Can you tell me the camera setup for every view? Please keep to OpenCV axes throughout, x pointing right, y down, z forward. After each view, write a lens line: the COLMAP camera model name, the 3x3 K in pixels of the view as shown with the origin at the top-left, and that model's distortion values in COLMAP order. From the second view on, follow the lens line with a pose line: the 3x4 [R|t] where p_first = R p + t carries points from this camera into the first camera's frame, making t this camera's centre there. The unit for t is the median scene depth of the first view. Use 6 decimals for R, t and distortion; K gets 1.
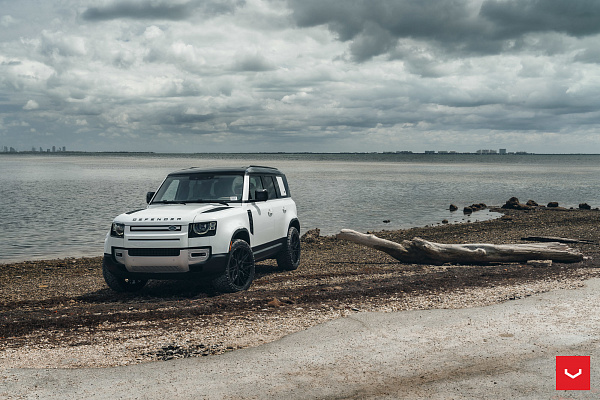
lens RADIAL K [[604.4, 0, 300.0], [0, 604.4, 200.0], [0, 0, 1]] dist [-0.006675, -0.003428]
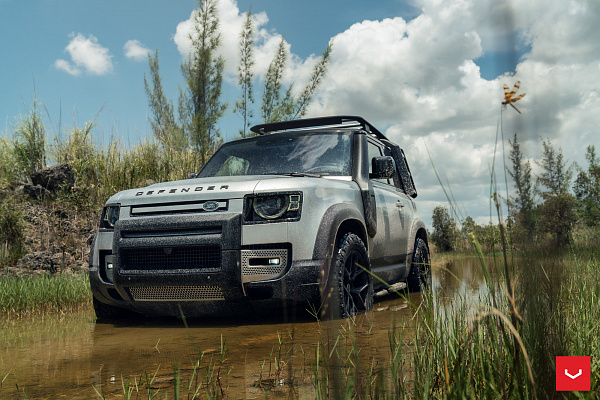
lens RADIAL K [[604.4, 0, 300.0], [0, 604.4, 200.0], [0, 0, 1]] dist [-0.006675, -0.003428]
pose [[0.989430, -0.020353, -0.143577, -0.072046], [0.010145, 0.997391, -0.071471, 0.075314], [0.144657, 0.069259, 0.987055, 0.532342]]
